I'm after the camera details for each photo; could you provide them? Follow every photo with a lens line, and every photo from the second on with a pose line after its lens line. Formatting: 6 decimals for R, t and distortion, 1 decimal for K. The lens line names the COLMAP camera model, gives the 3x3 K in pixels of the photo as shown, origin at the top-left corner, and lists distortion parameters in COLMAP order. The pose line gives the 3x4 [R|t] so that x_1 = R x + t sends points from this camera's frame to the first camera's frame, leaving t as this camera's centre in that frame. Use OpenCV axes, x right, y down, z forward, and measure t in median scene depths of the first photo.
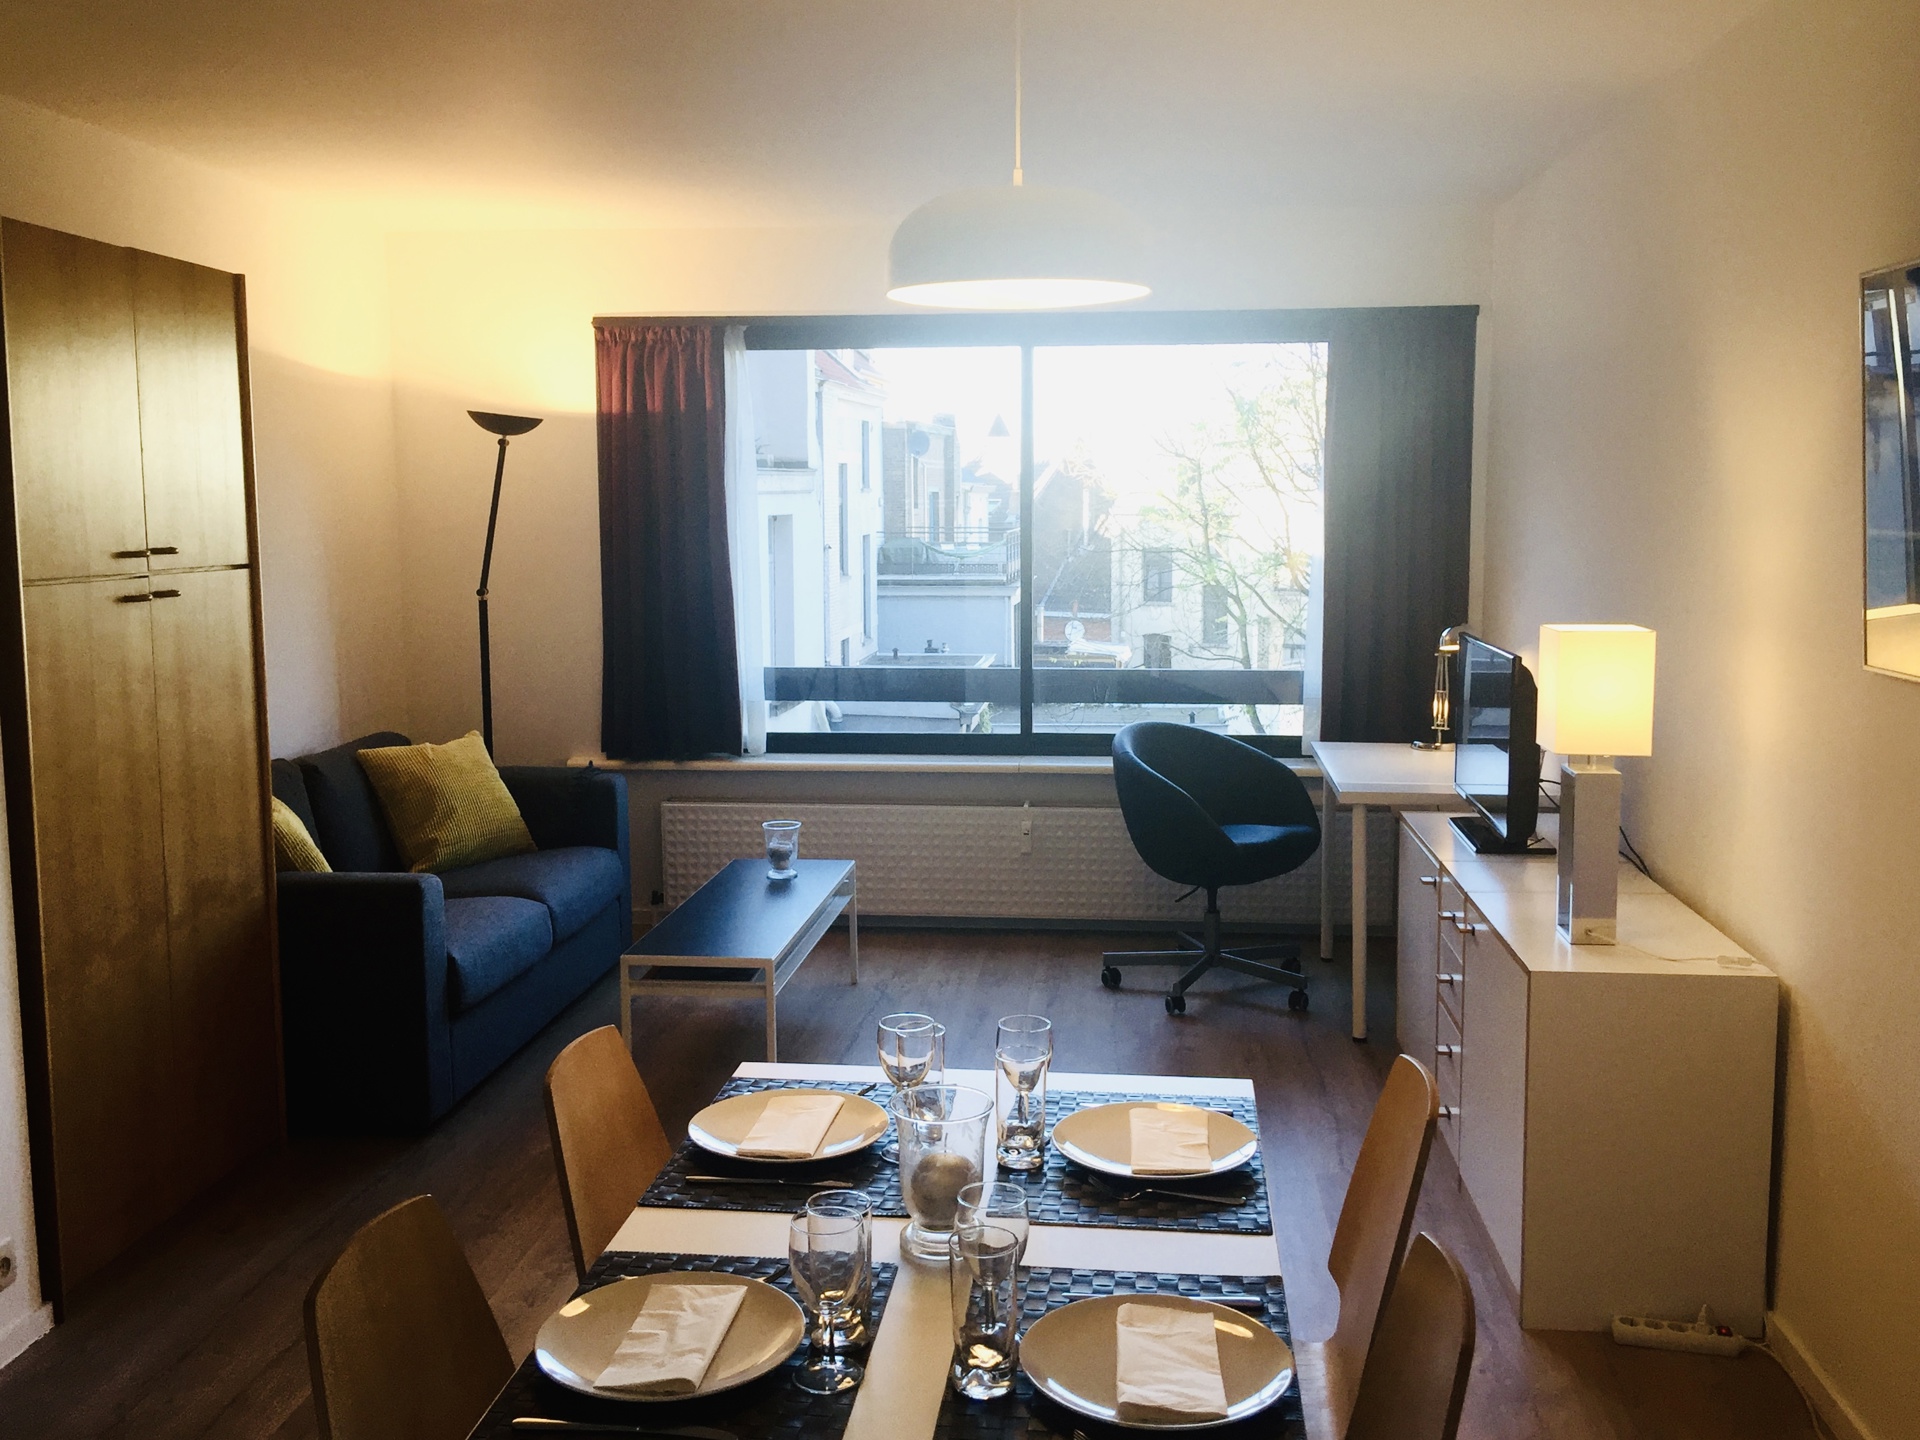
lens RADIAL K [[1631.3, 0, 962.4], [0, 1631.3, 768.3], [0, 0, 1]] dist [0.010053, 0.003617]
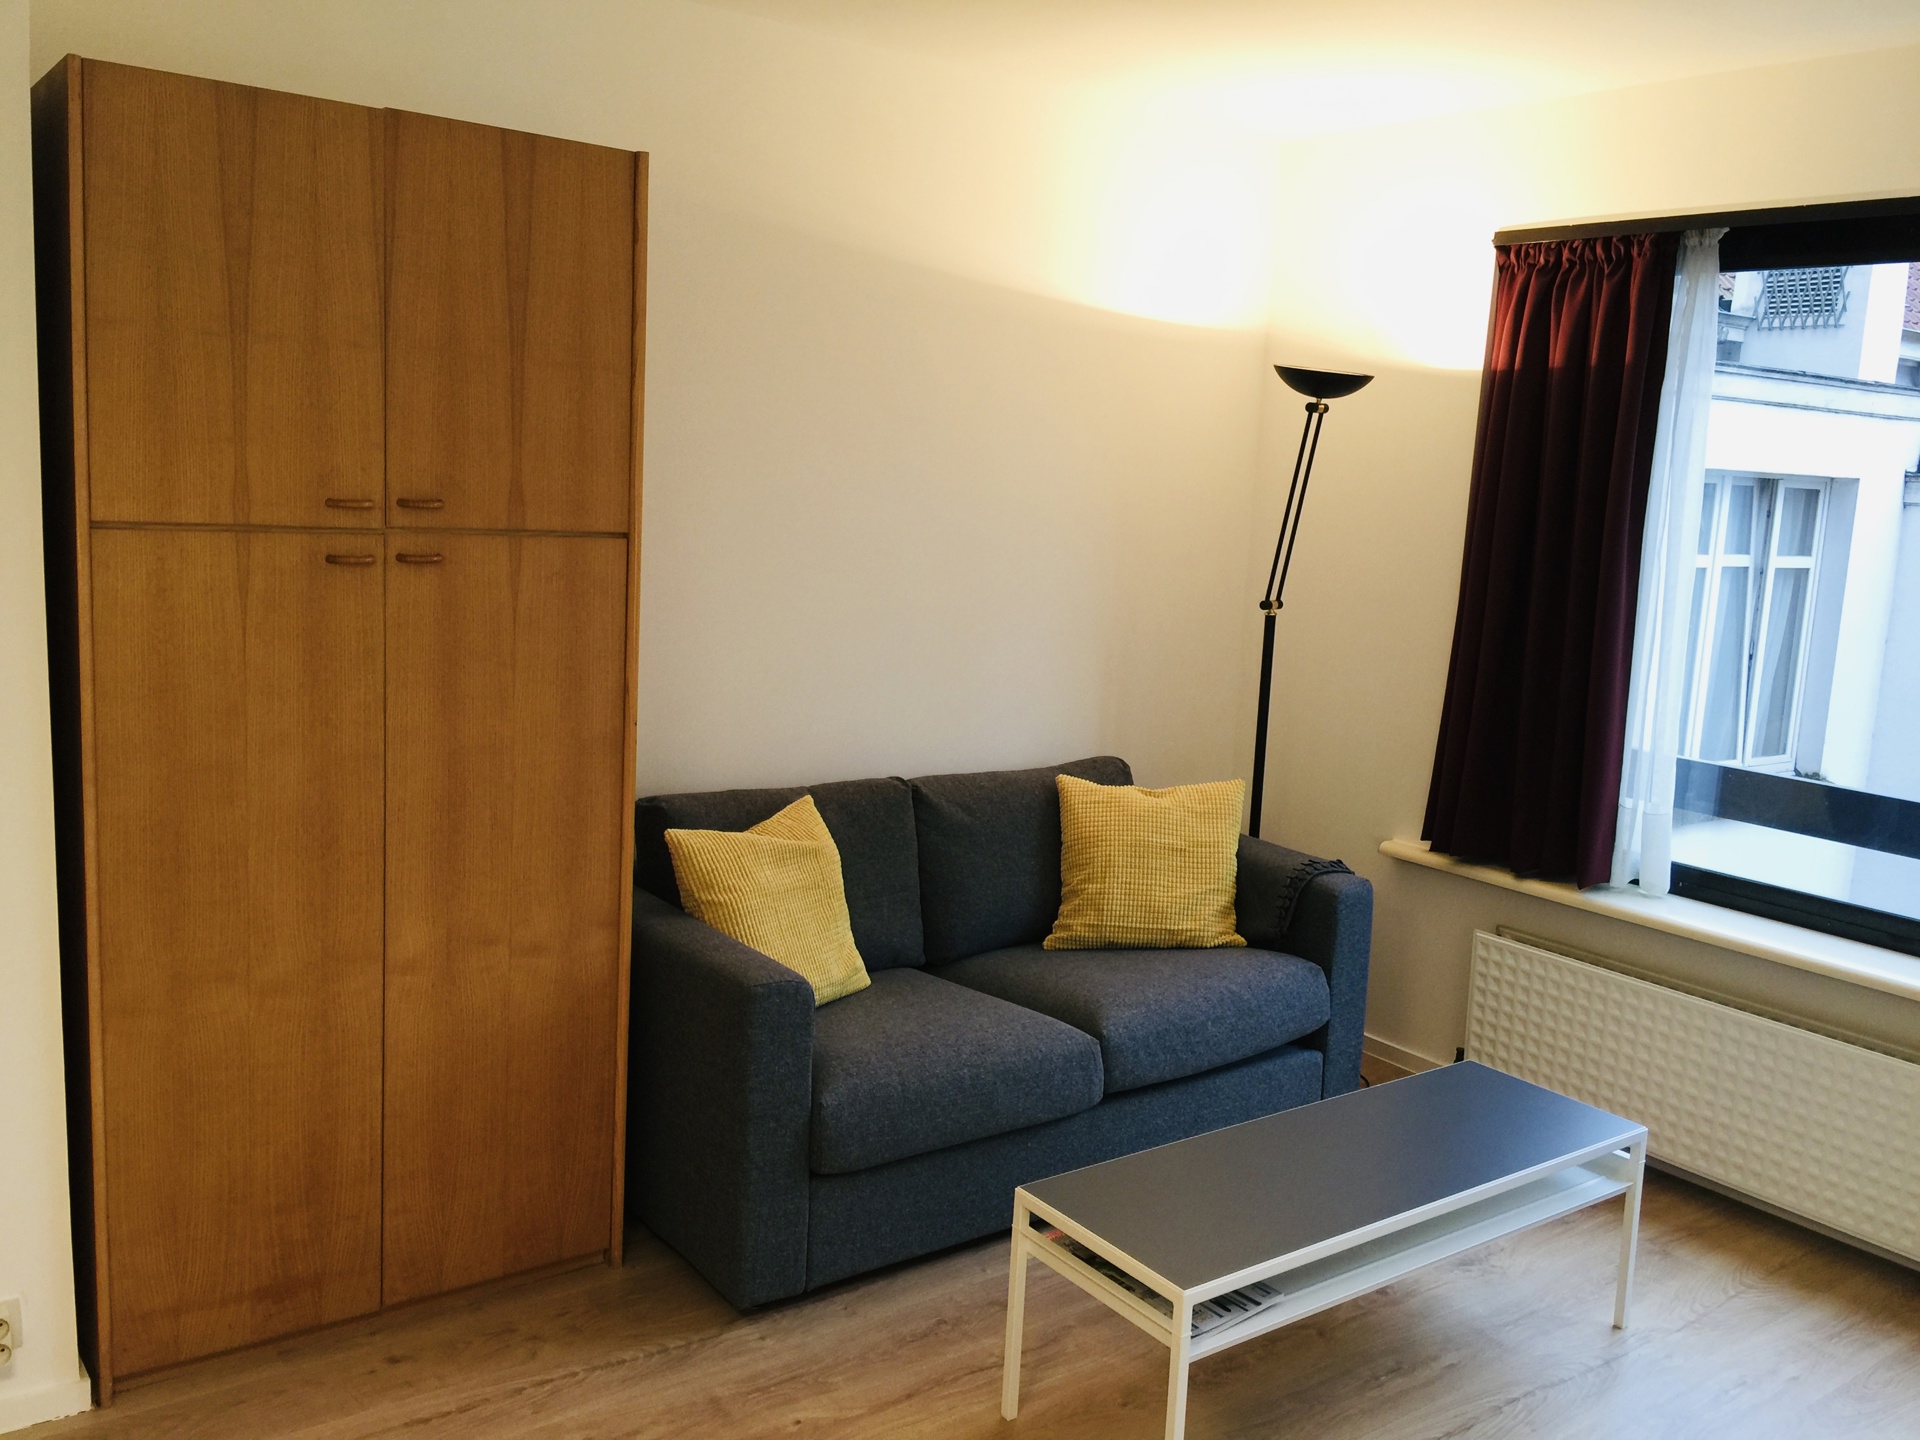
lens RADIAL K [[1631.3, 0, 962.4], [0, 1631.3, 768.3], [0, 0, 1]] dist [0.010053, 0.003617]
pose [[0.689109, 0.166602, -0.705246, 0.152158], [-0.168173, 0.983410, 0.067989, -0.060236], [0.704873, 0.071751, 0.705695, 0.365669]]
